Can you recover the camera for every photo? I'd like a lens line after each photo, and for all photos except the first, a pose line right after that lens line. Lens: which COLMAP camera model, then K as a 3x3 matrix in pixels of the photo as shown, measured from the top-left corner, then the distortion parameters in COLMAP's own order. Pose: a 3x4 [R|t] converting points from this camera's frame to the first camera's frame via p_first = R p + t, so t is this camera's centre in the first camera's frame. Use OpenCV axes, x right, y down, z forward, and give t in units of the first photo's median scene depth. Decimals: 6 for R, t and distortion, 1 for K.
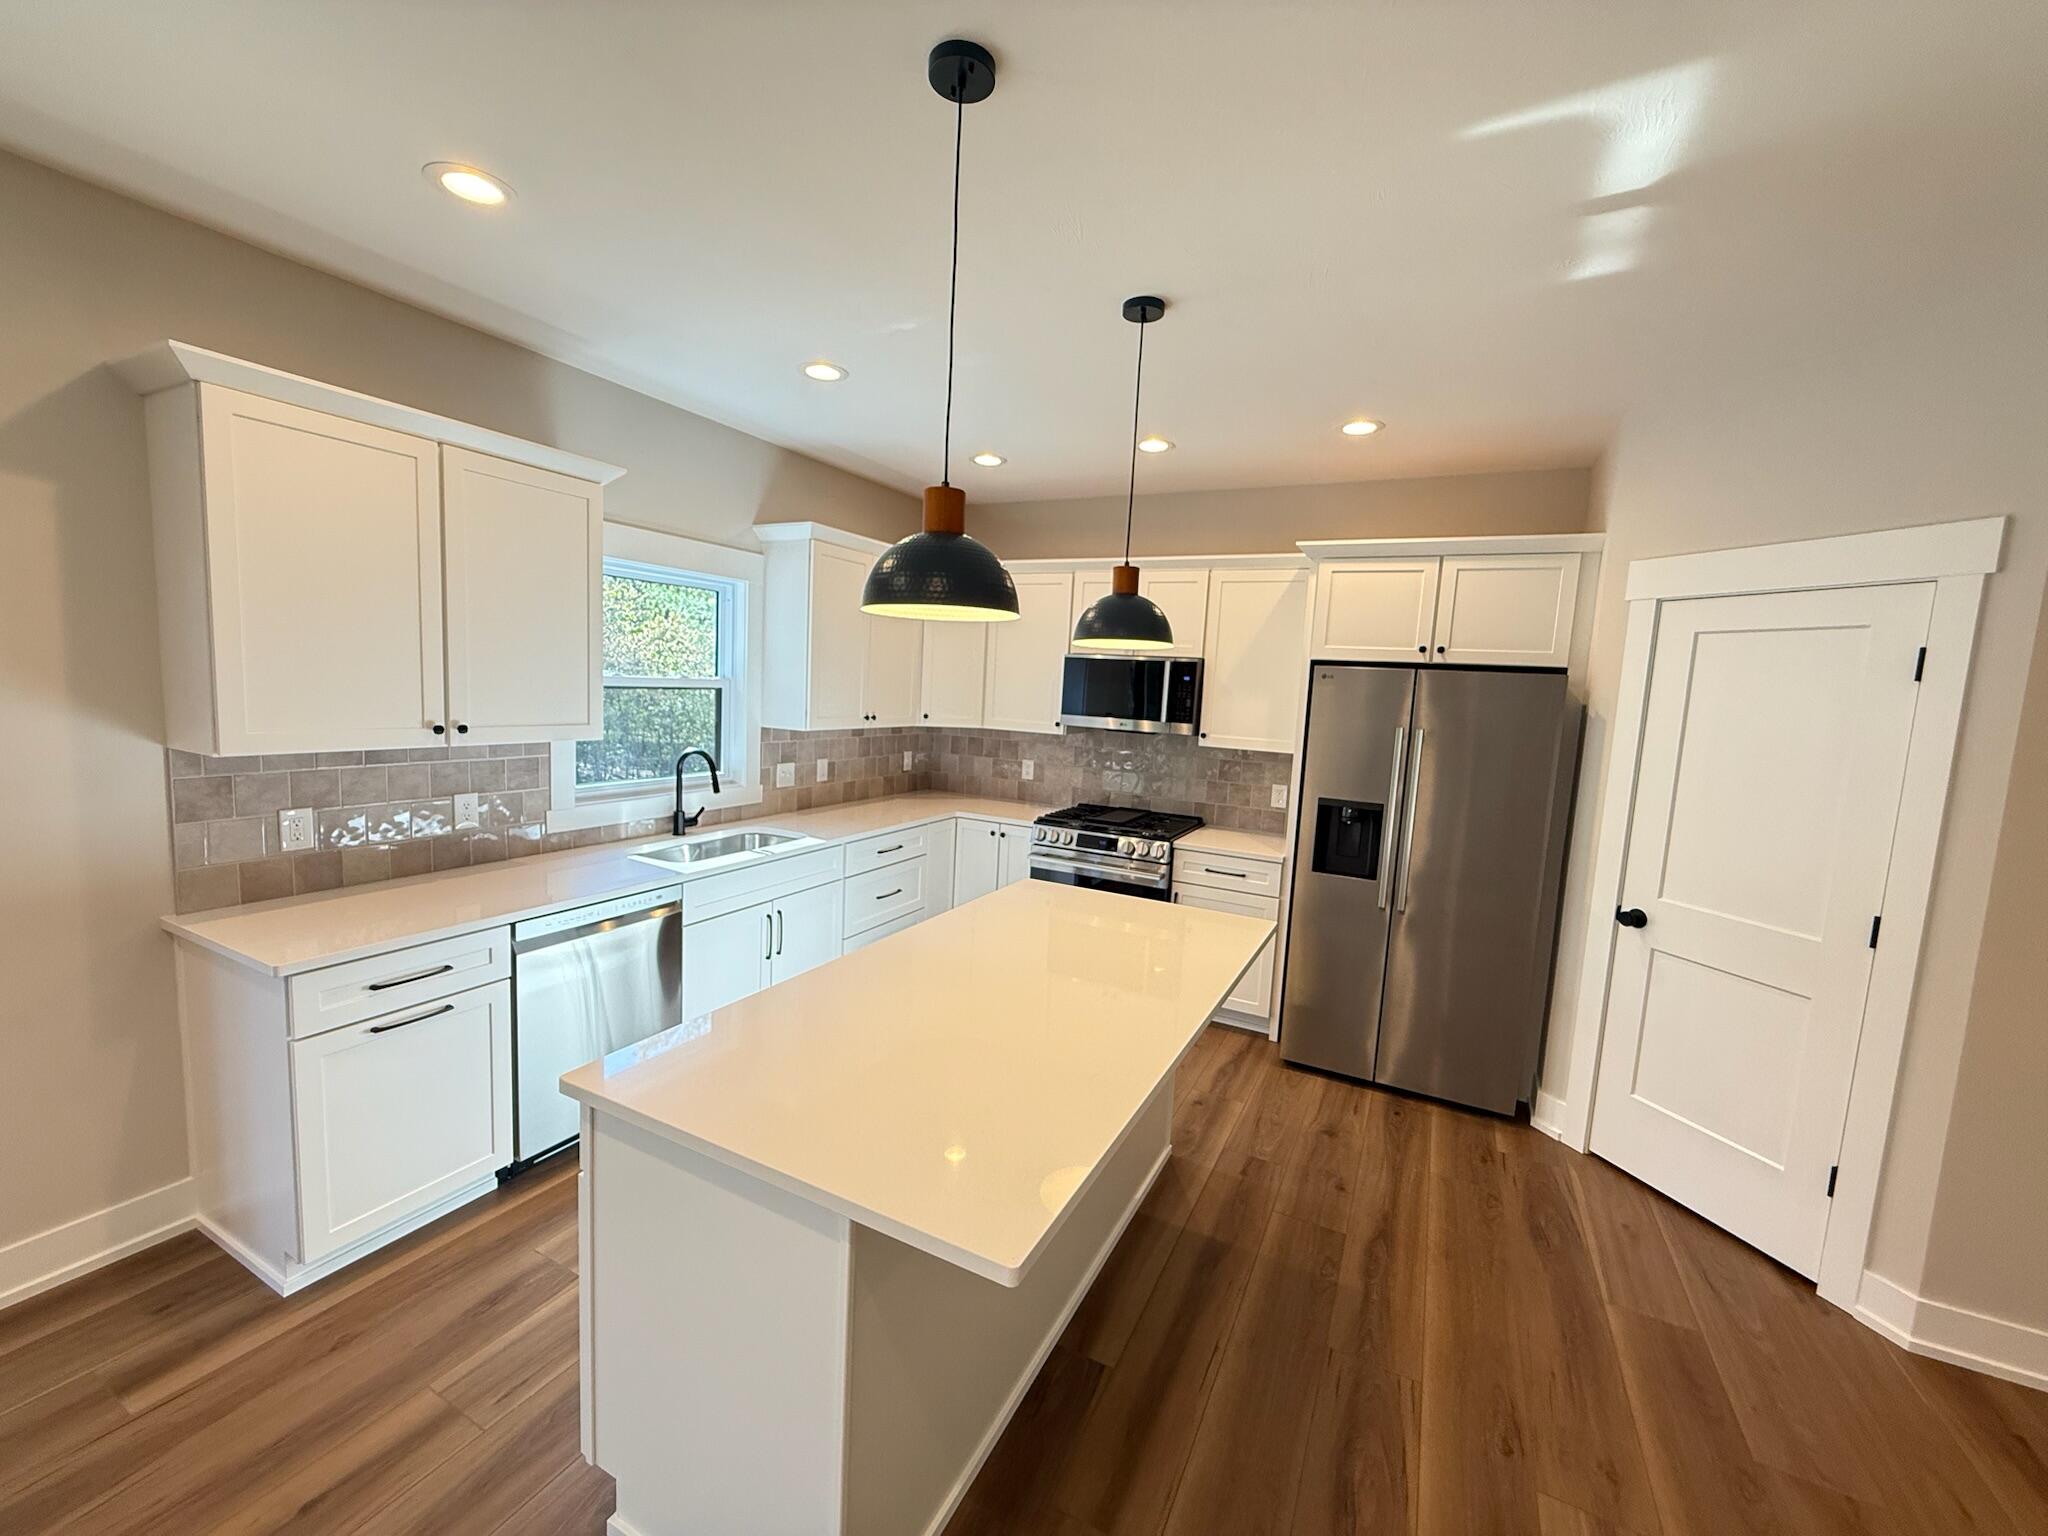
lens RADIAL K [[814.3, 0, 1026.0], [0, 814.3, 769.0], [0, 0, 1]] dist [-0.001174, 0.000309]
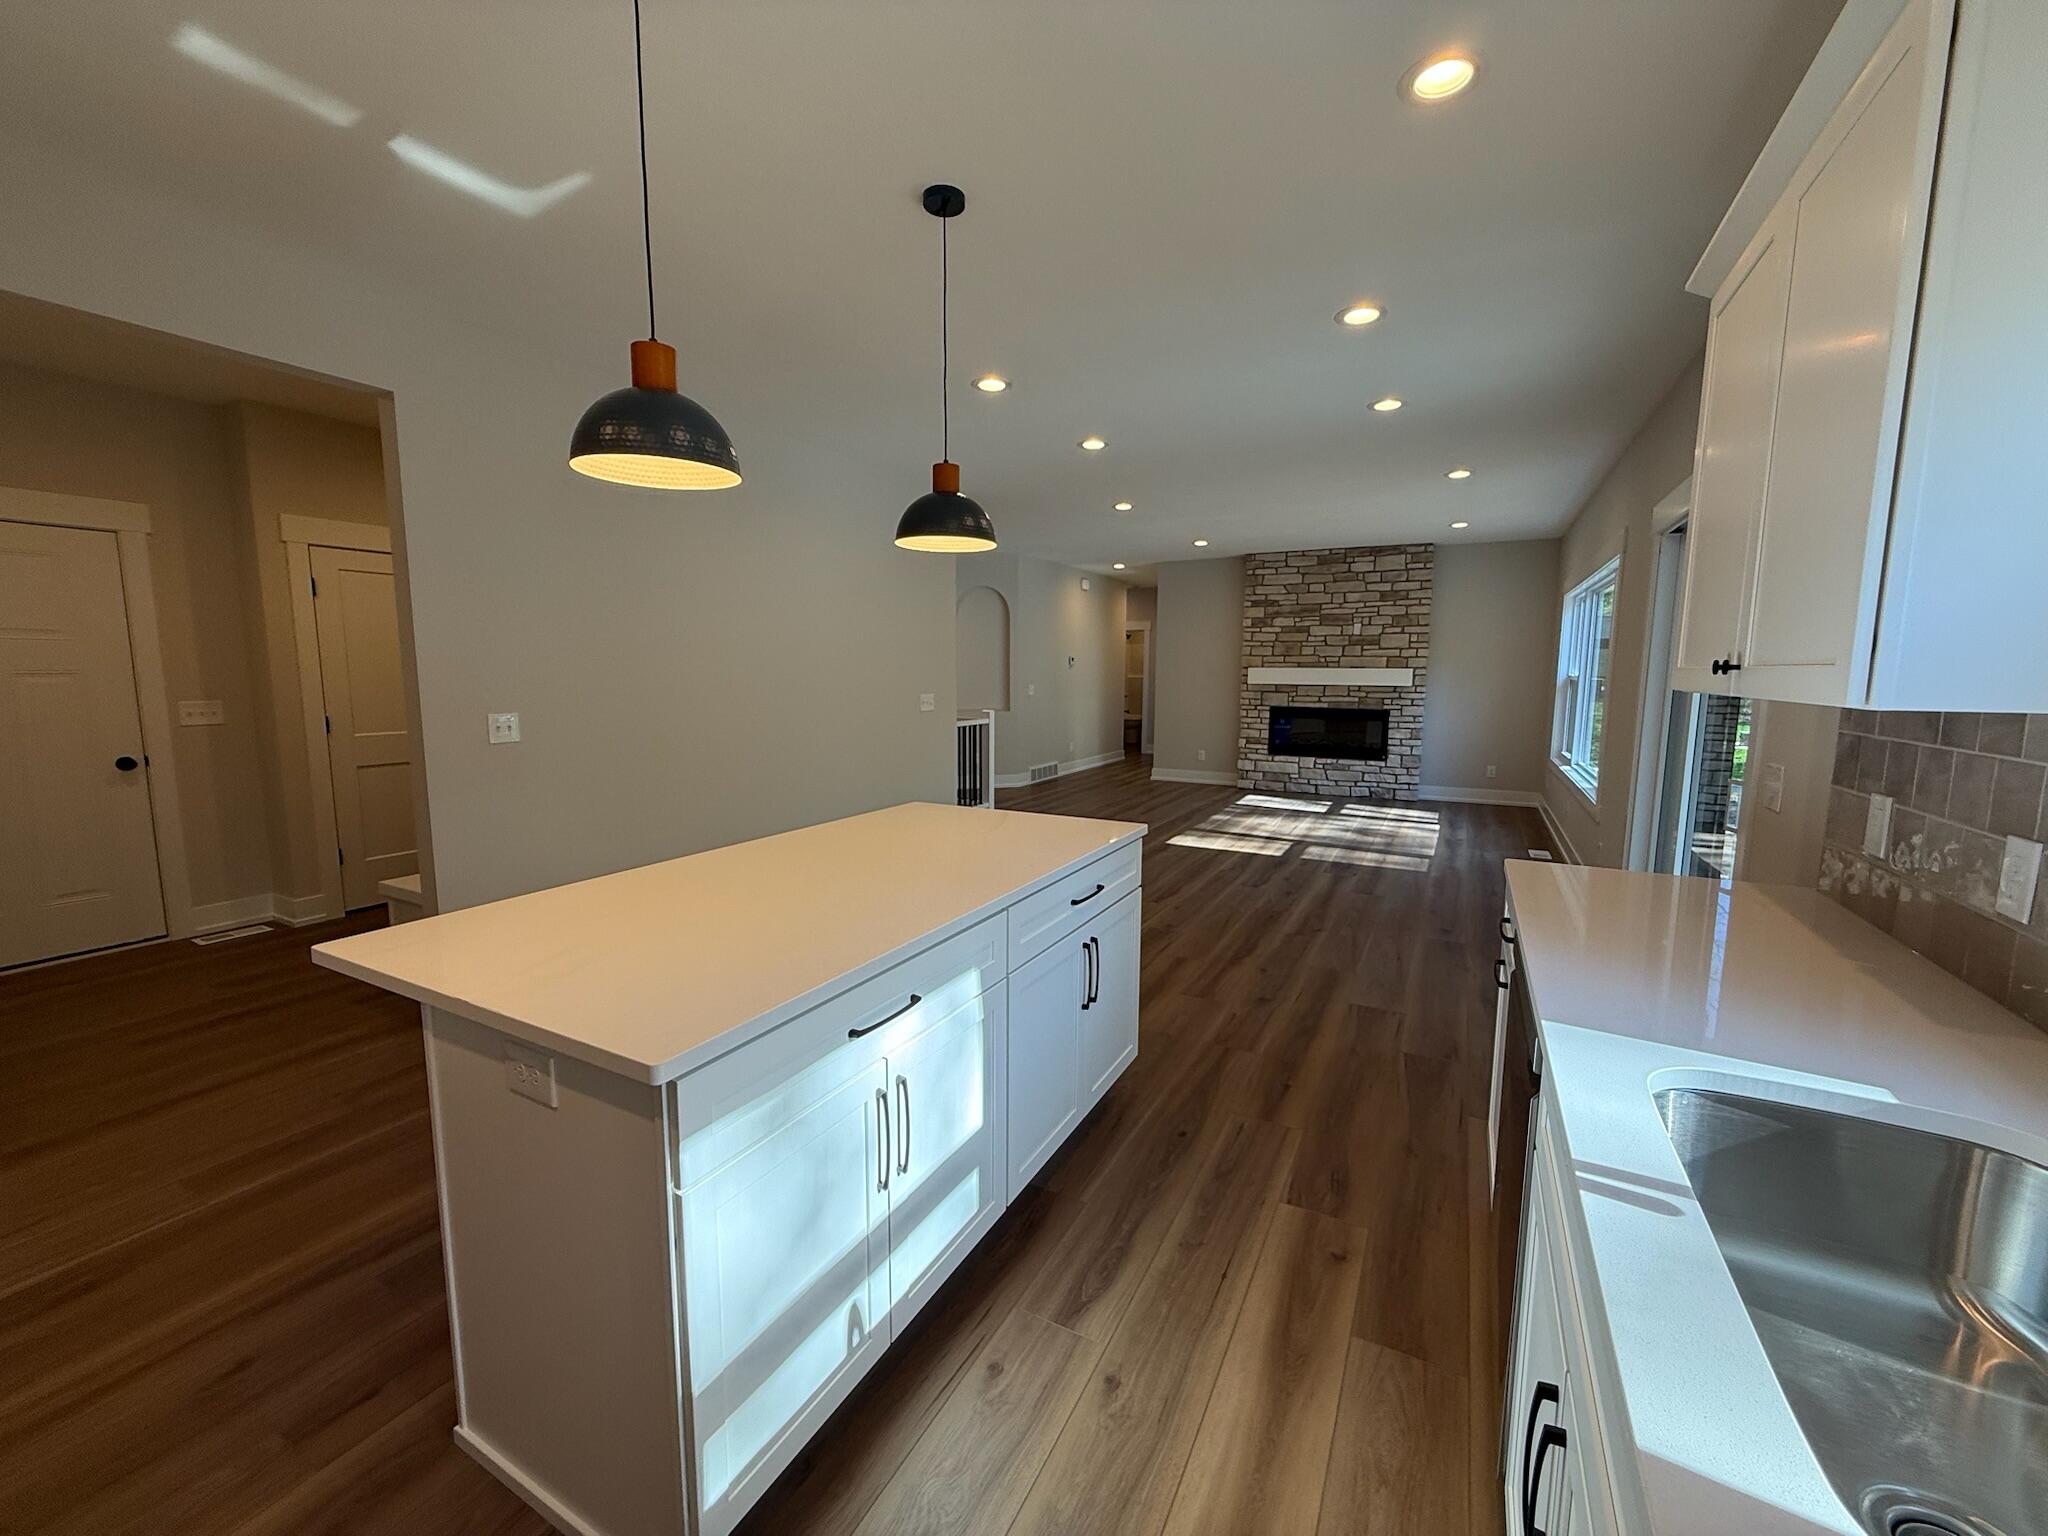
lens RADIAL K [[814.3, 0, 1028.9], [0, 814.3, 768.9], [0, 0, 1]] dist [-0.001174, 0.000309]
pose [[-0.998351, -0.057081, 0.006131, -0.137421], [-0.054144, 0.971688, 0.229980, -0.063930], [-0.019084, 0.229269, -0.973176, 1.196666]]
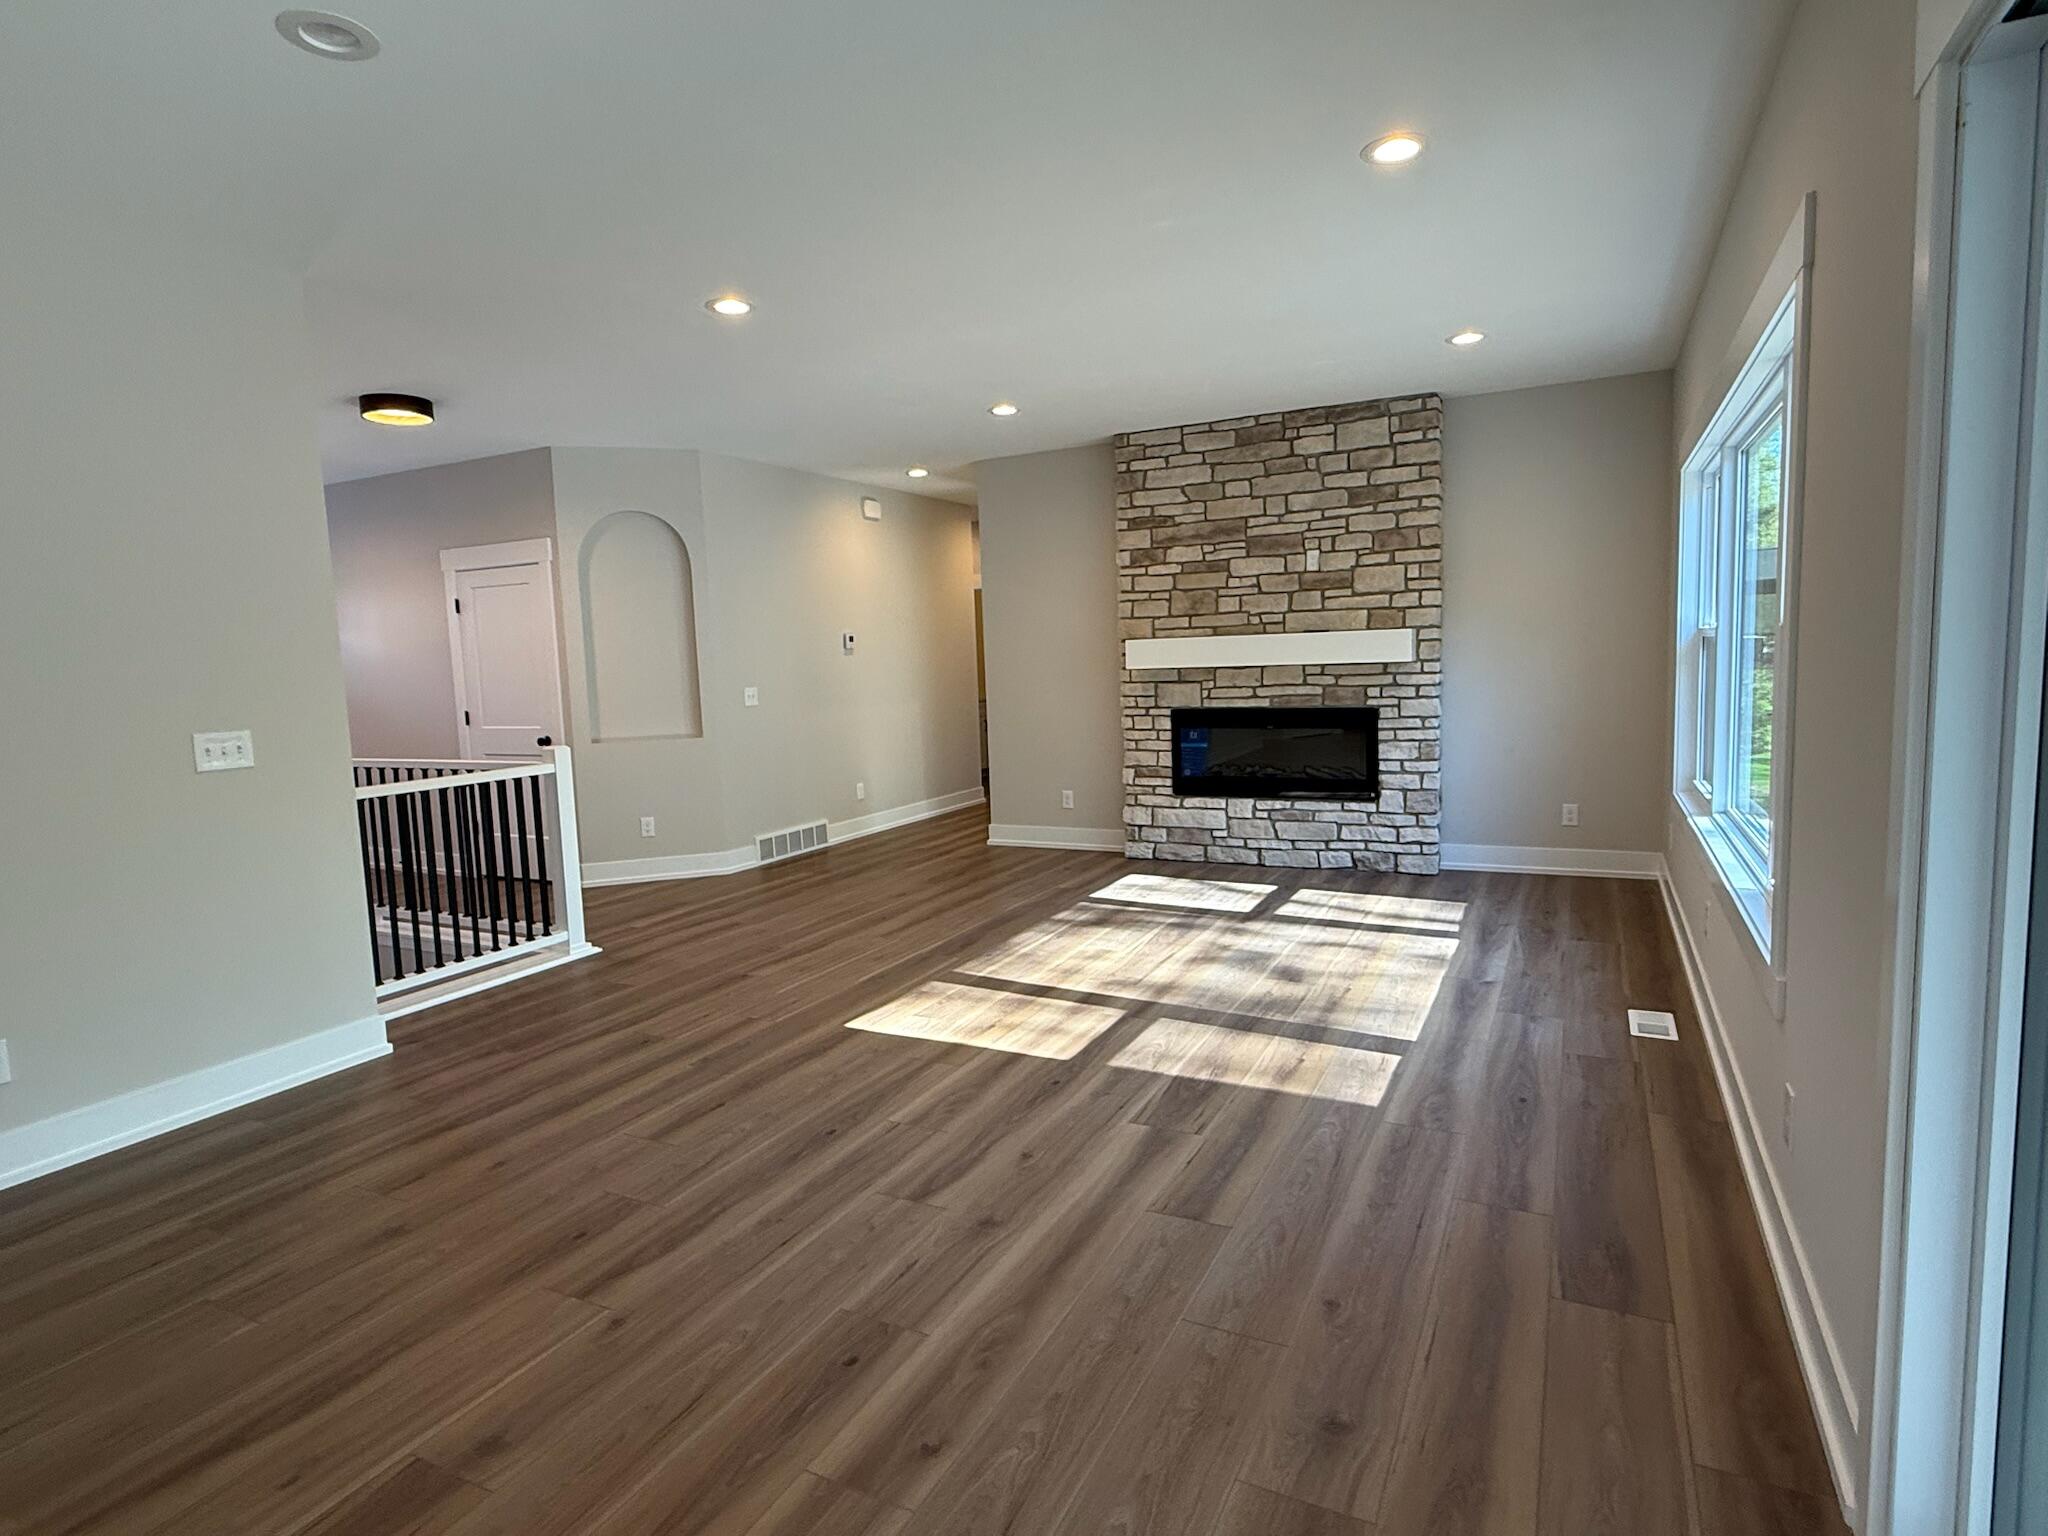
lens RADIAL K [[1086.6, 0, 1026.0], [0, 1086.6, 766.2], [0, 0, 1]] dist [-0.004709, -0.000122]
pose [[-0.999903, -0.012781, -0.005535, -0.652657], [-0.013657, 0.977688, 0.209616, 0.005761], [0.002733, 0.209672, -0.977768, 0.436630]]
